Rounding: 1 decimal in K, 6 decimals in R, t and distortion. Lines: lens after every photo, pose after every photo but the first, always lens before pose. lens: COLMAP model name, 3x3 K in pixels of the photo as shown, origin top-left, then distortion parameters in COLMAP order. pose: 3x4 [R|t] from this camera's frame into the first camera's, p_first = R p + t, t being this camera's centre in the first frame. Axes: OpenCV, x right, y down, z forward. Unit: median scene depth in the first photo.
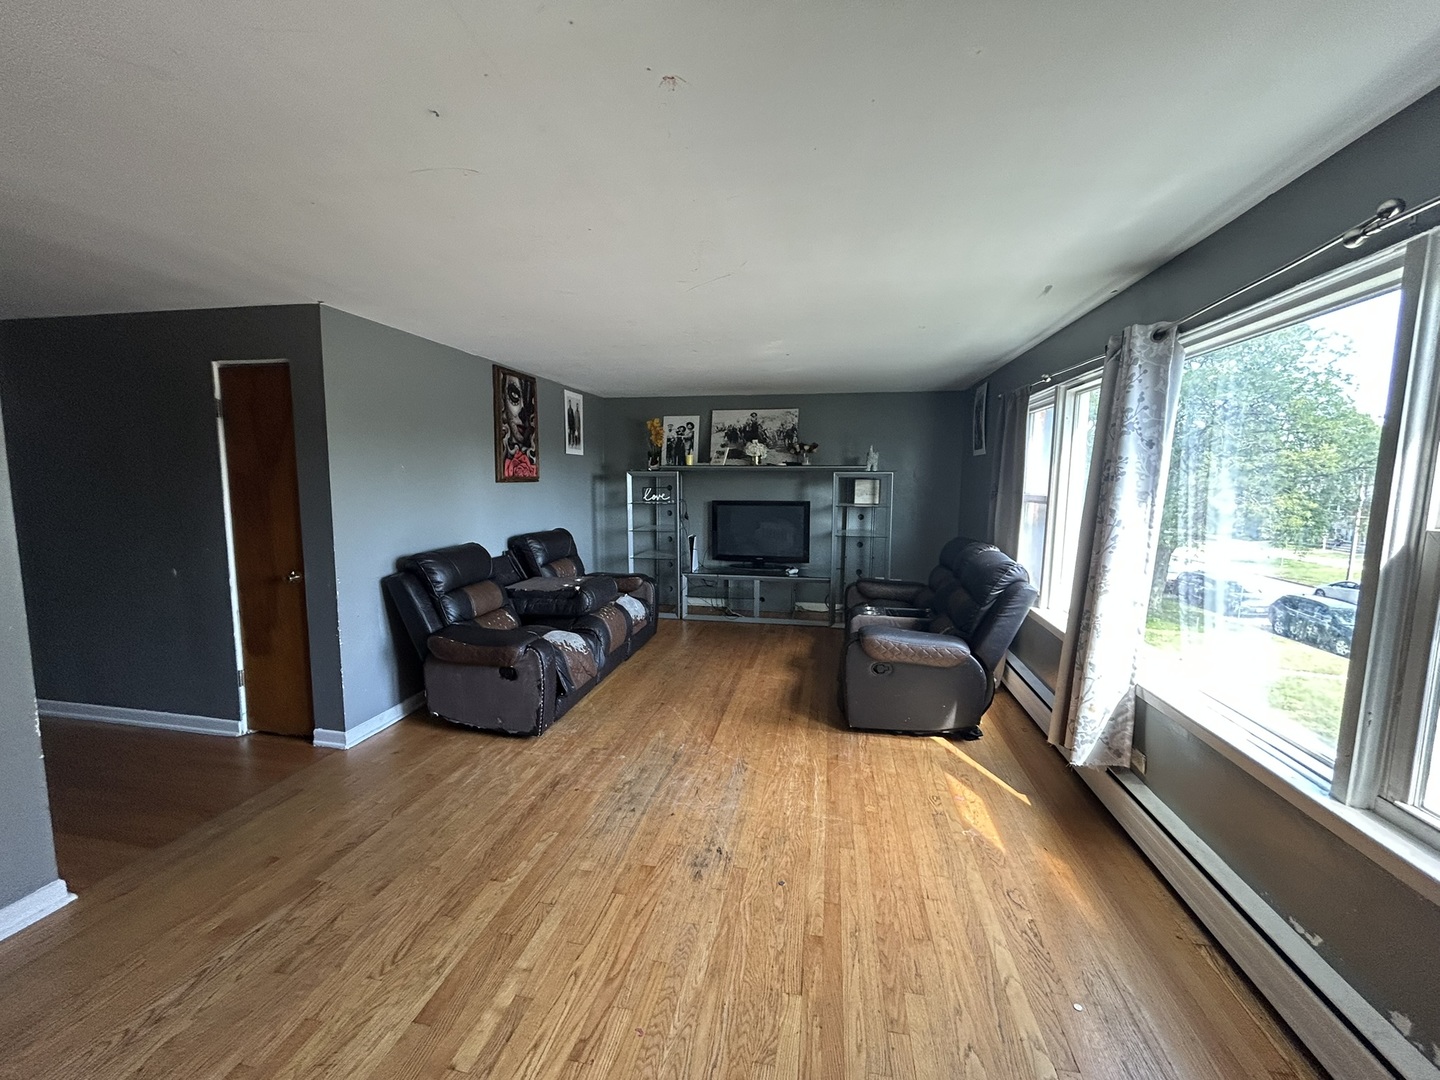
lens RADIAL K [[578.4, 0, 720.3], [0, 578.4, 538.9], [0, 0, 1]] dist [-0.001055, 0.000124]
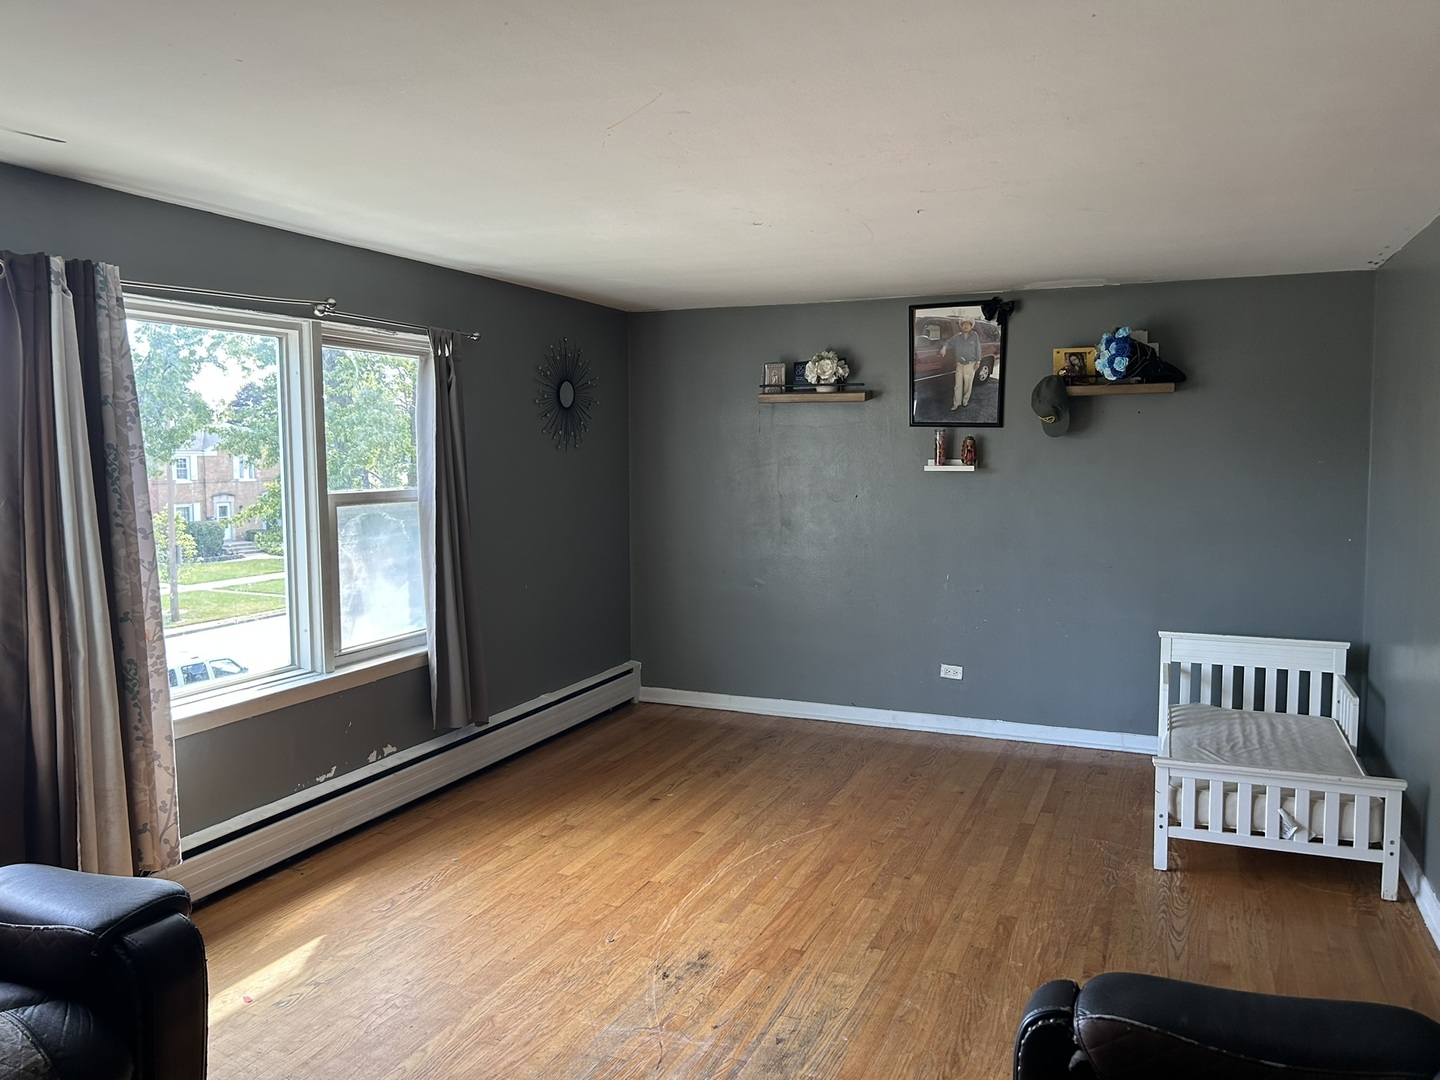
lens RADIAL K [[1083.9, 0, 721.2], [0, 1083.9, 543.4], [0, 0, 1]] dist [0.034746, -0.029449]
pose [[-0.976968, -0.023953, 0.212035, -0.254053], [0.017893, 0.980984, 0.193263, -0.195330], [-0.212633, 0.192606, -0.957962, 1.588859]]
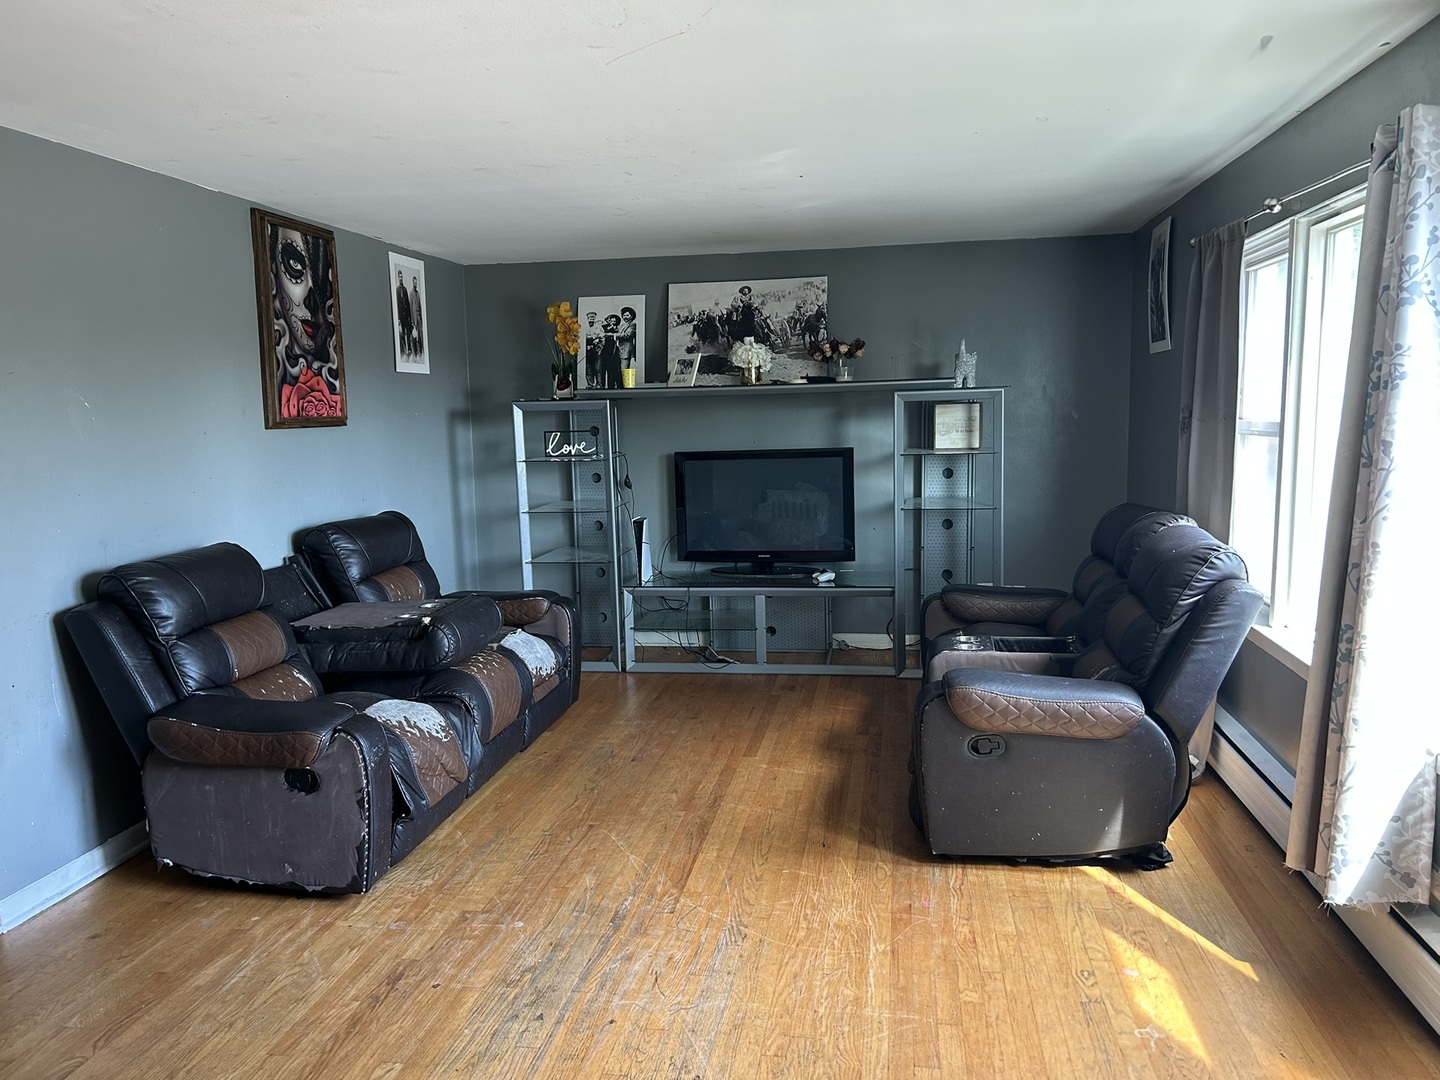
lens RADIAL K [[1083.9, 0, 725.5], [0, 1083.9, 542.3], [0, 0, 1]] dist [0.034746, -0.029449]
pose [[0.999194, -0.033222, 0.022530, 0.013595], [0.032870, 0.999335, 0.015796, 0.006231], [-0.023040, -0.015043, 0.999621, -0.025327]]
